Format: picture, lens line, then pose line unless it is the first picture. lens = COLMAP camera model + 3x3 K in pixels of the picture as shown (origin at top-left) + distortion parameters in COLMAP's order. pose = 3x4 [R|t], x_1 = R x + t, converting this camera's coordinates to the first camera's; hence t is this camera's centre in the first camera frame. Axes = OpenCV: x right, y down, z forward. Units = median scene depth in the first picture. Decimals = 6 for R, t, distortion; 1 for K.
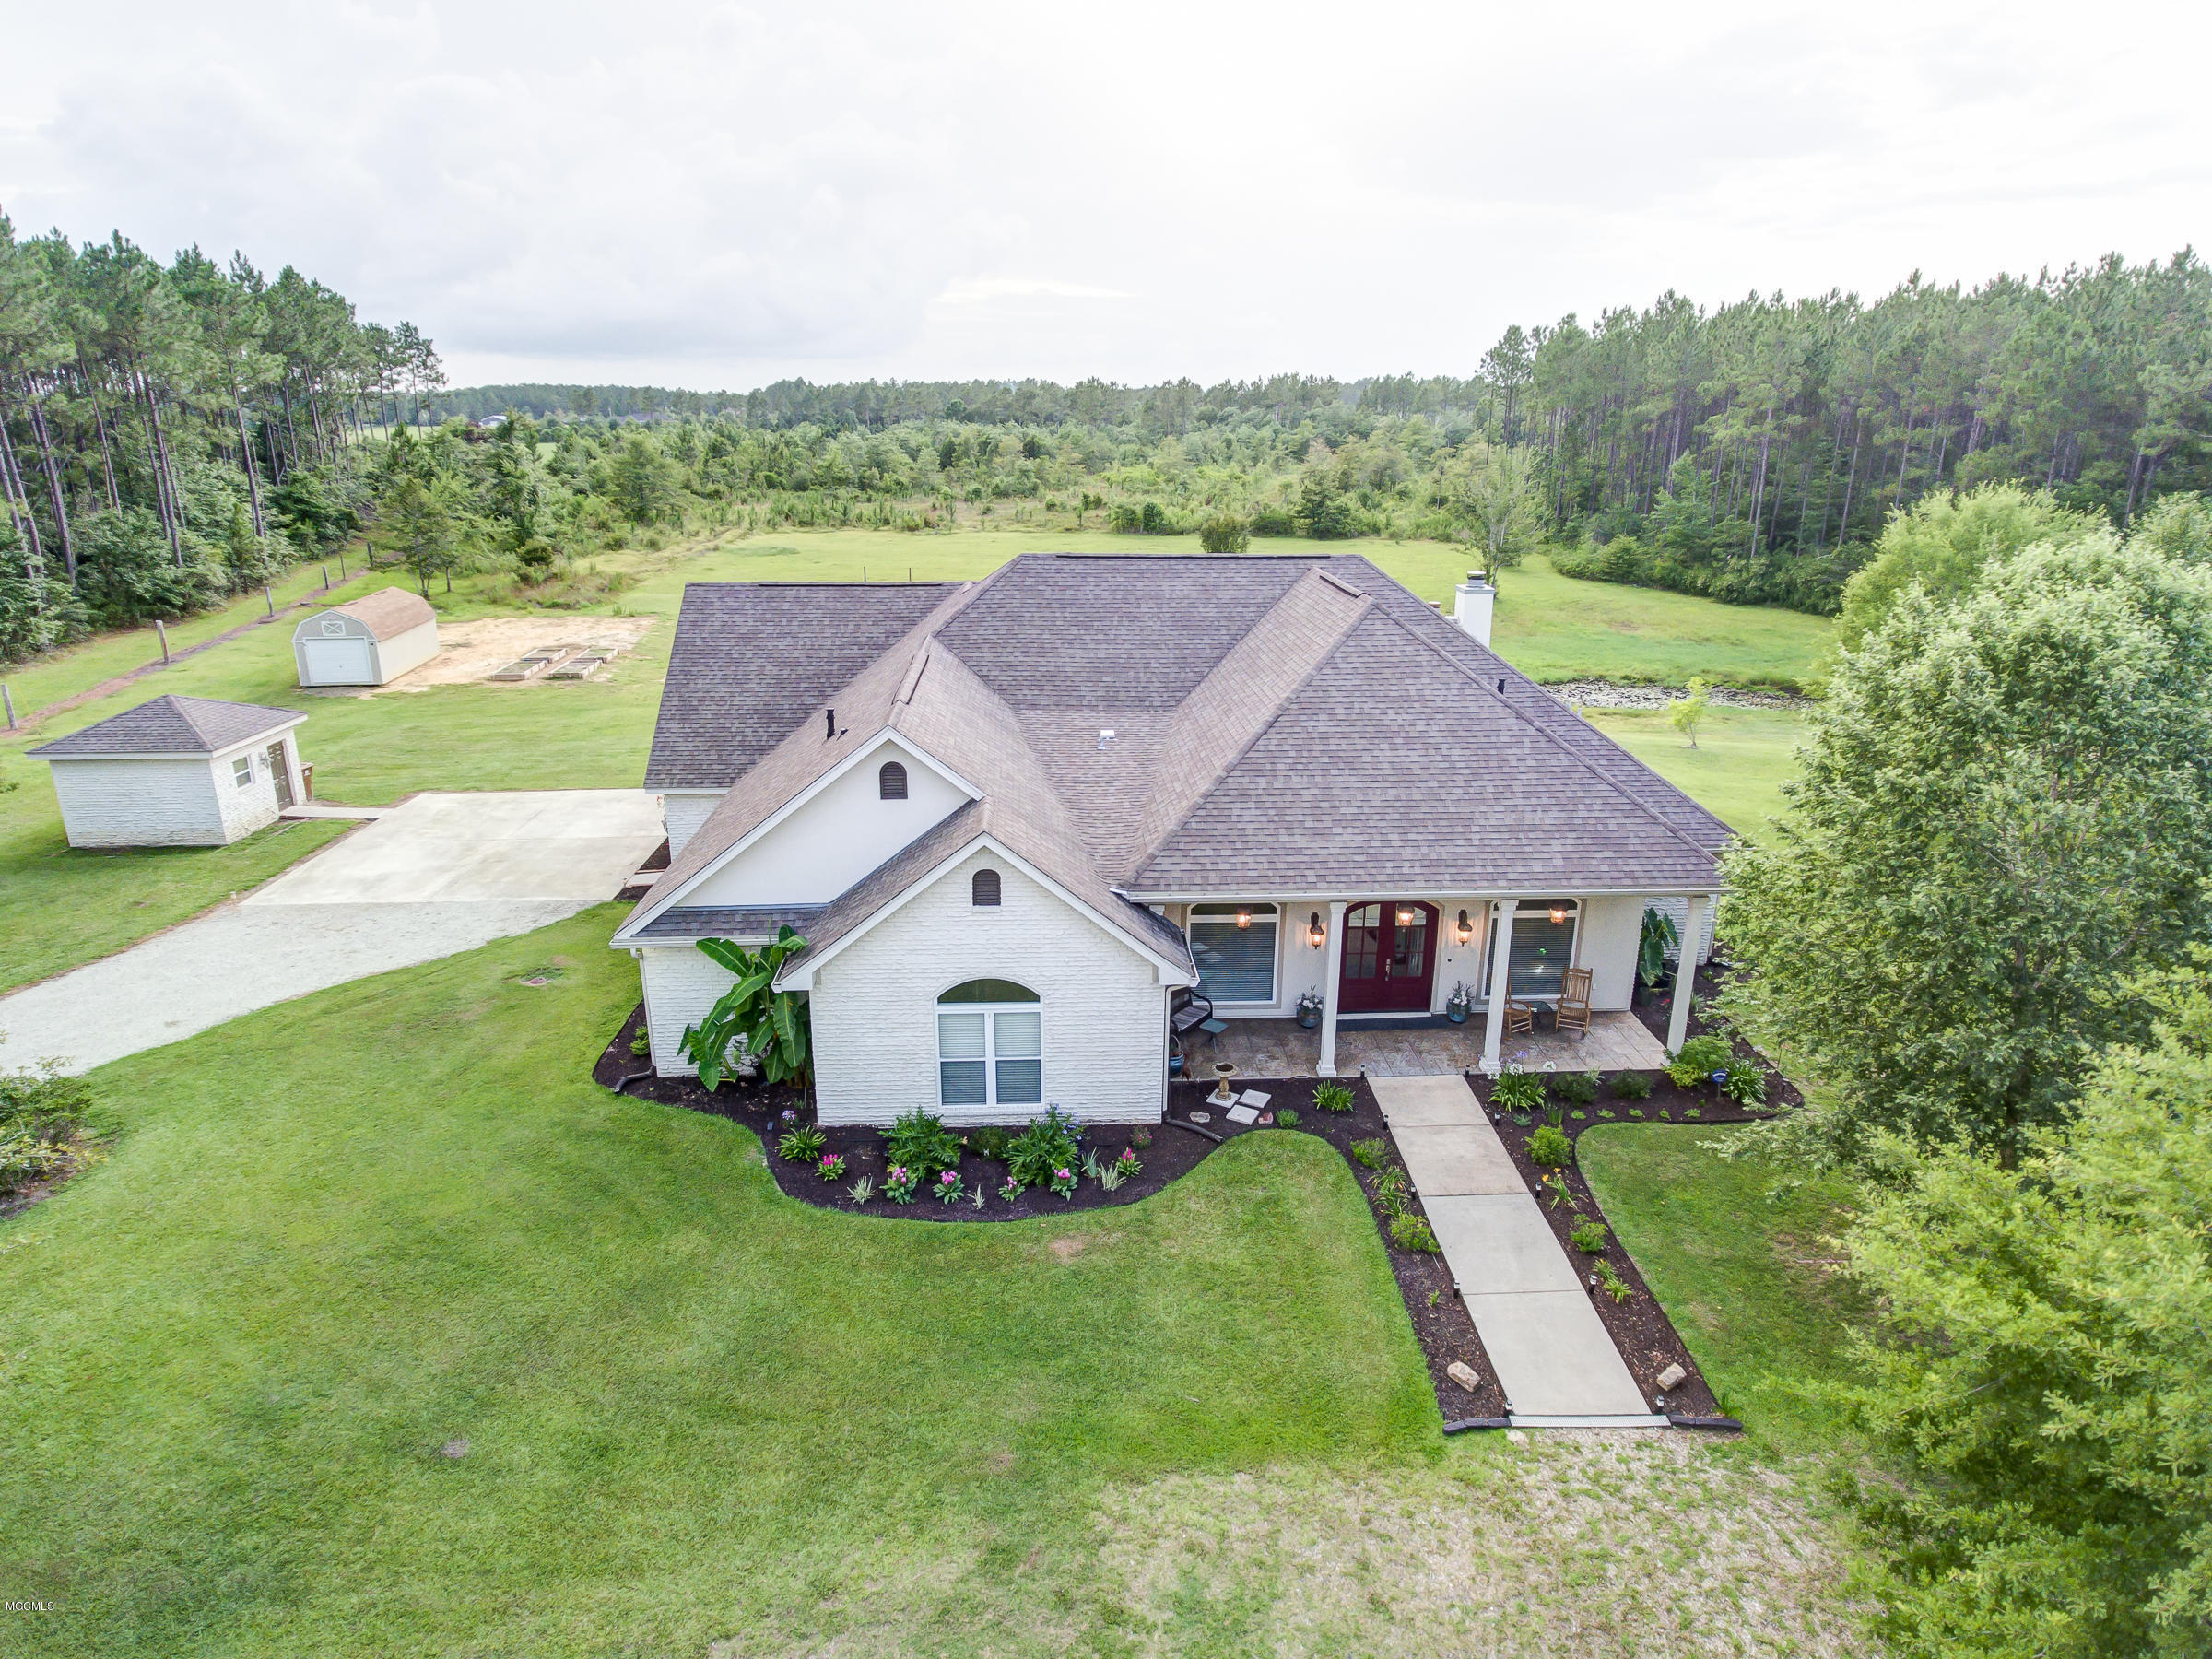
lens RADIAL K [[1308.0, 0, 1114.7], [0, 1308.0, 833.2], [0, 0, 1]] dist [-0.004829, 0.002910]
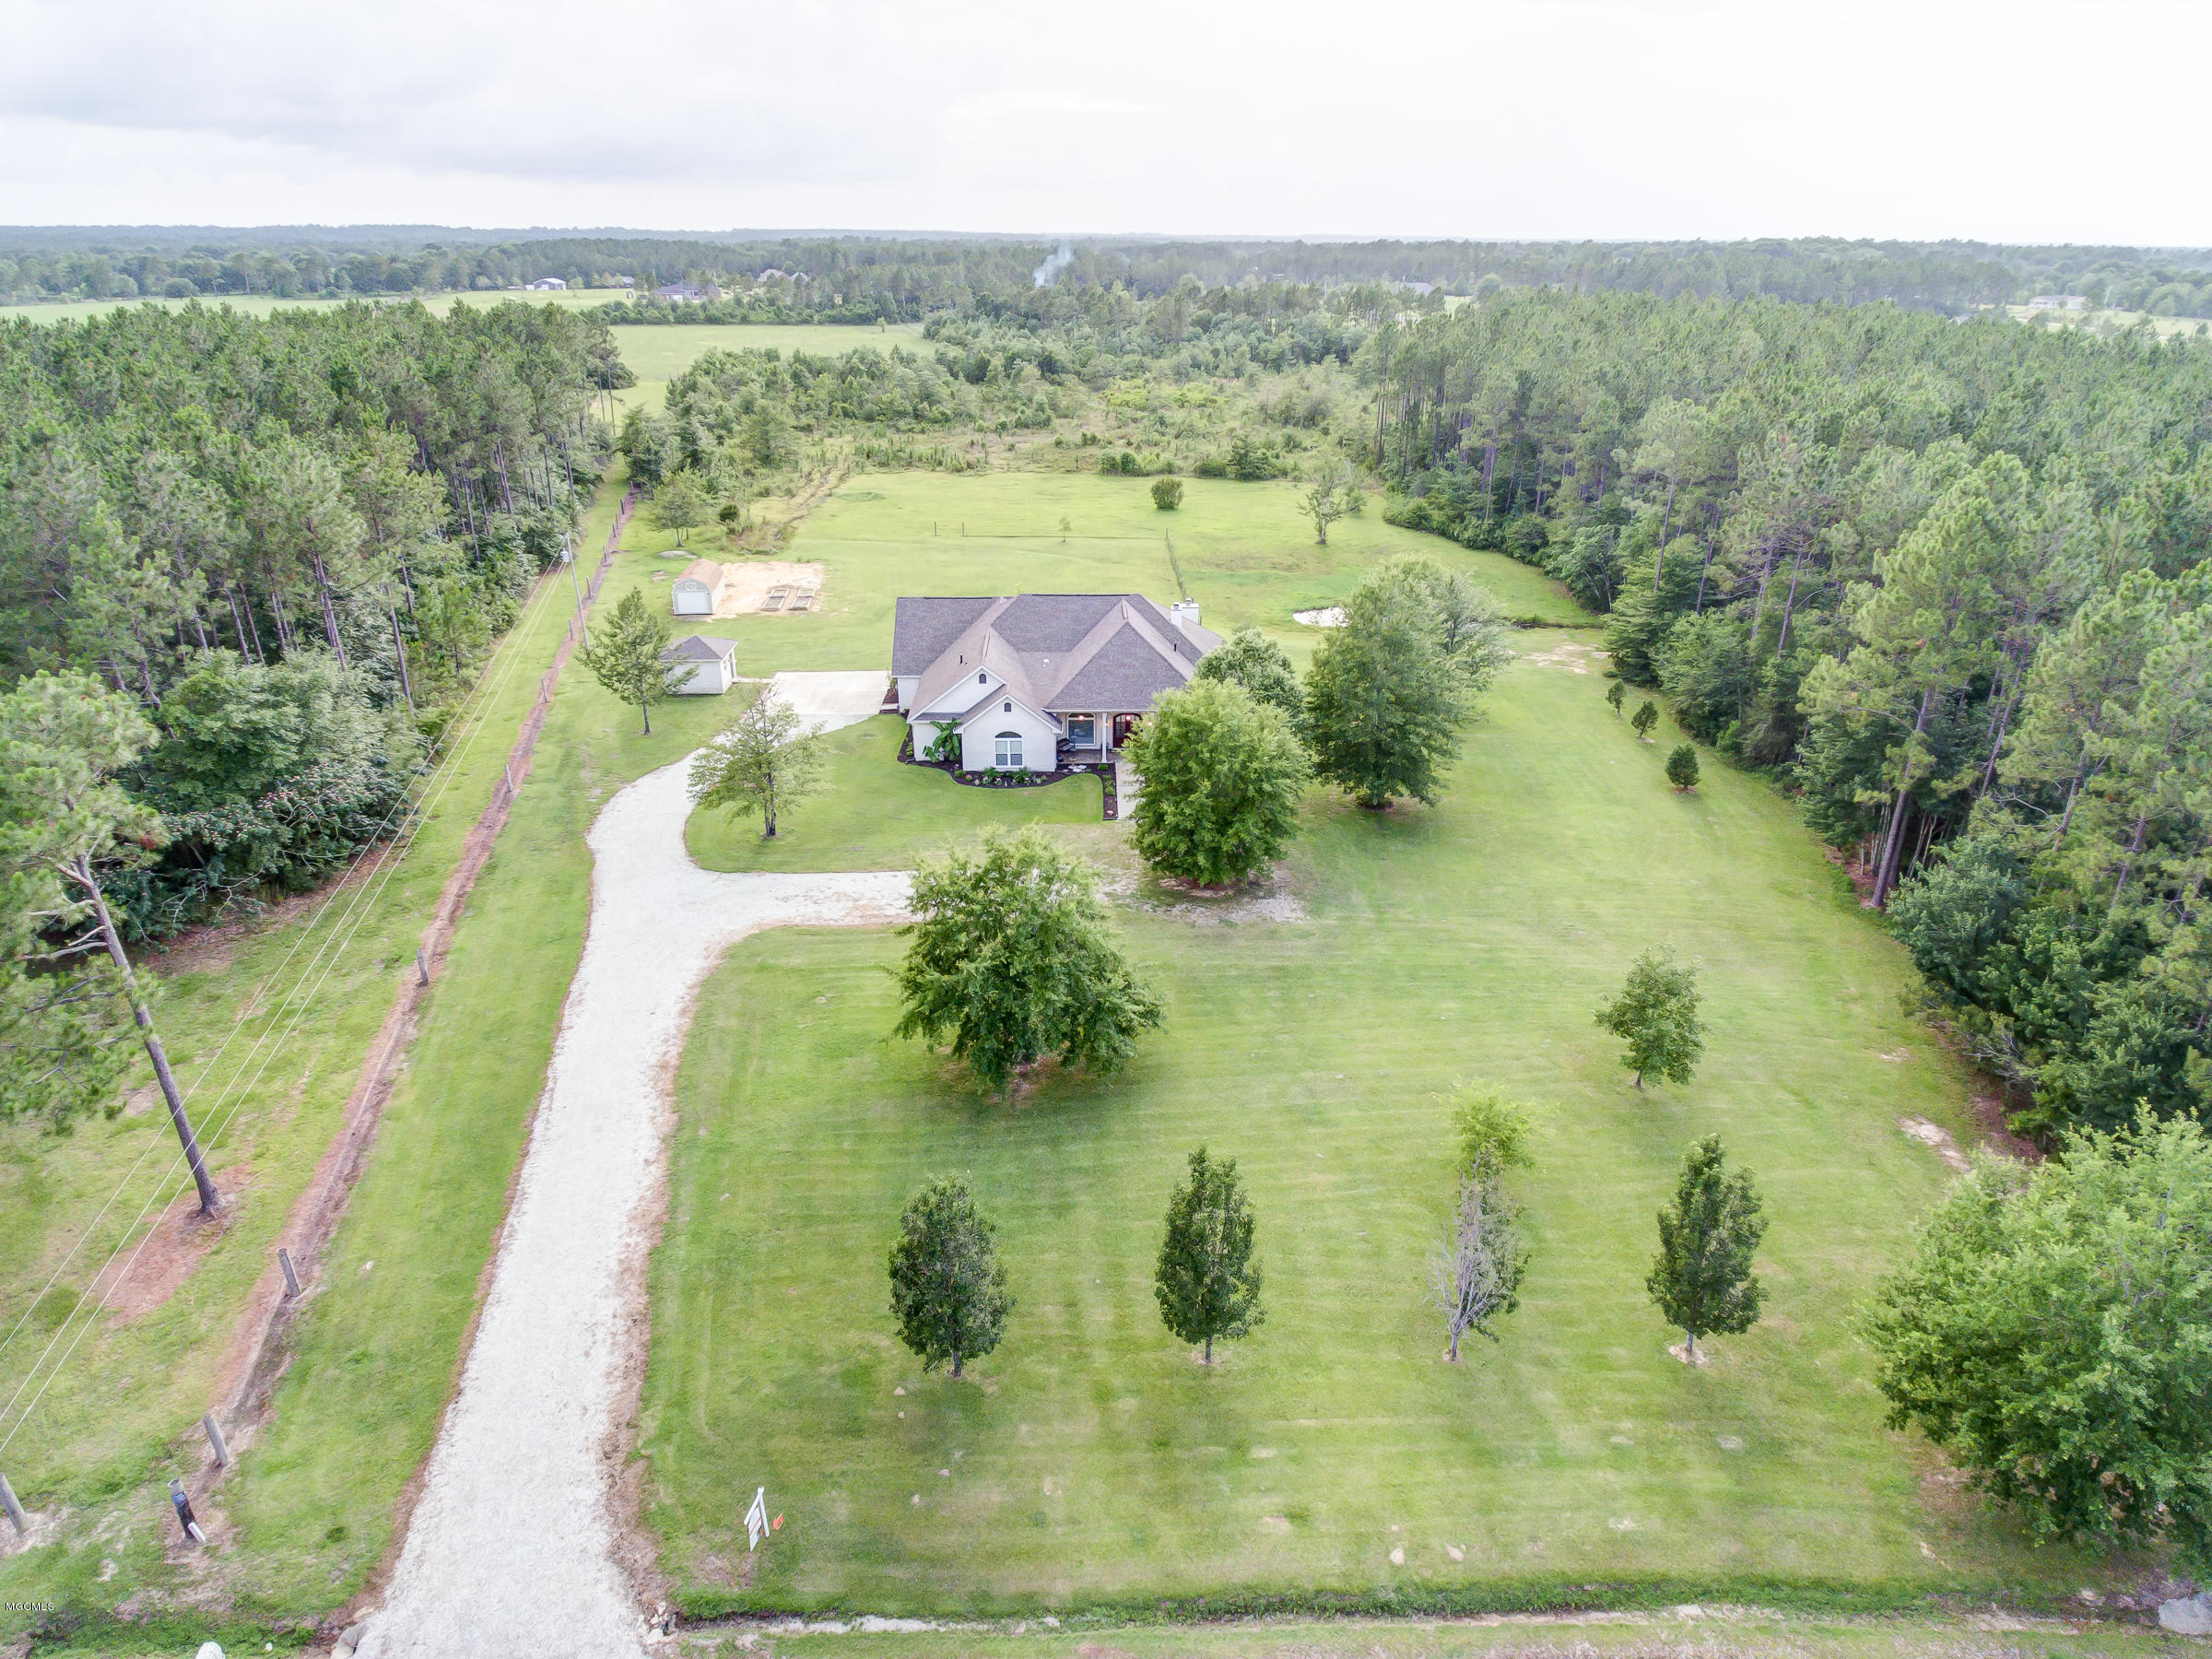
lens RADIAL K [[1308.0, 0, 1114.7], [0, 1308.0, 833.2], [0, 0, 1]] dist [-0.004829, 0.002910]
pose [[0.999746, 0.010686, -0.019853, 0.256368], [-0.008333, 0.993325, 0.115045, -0.031308], [0.020950, -0.114851, 0.993162, -2.468097]]
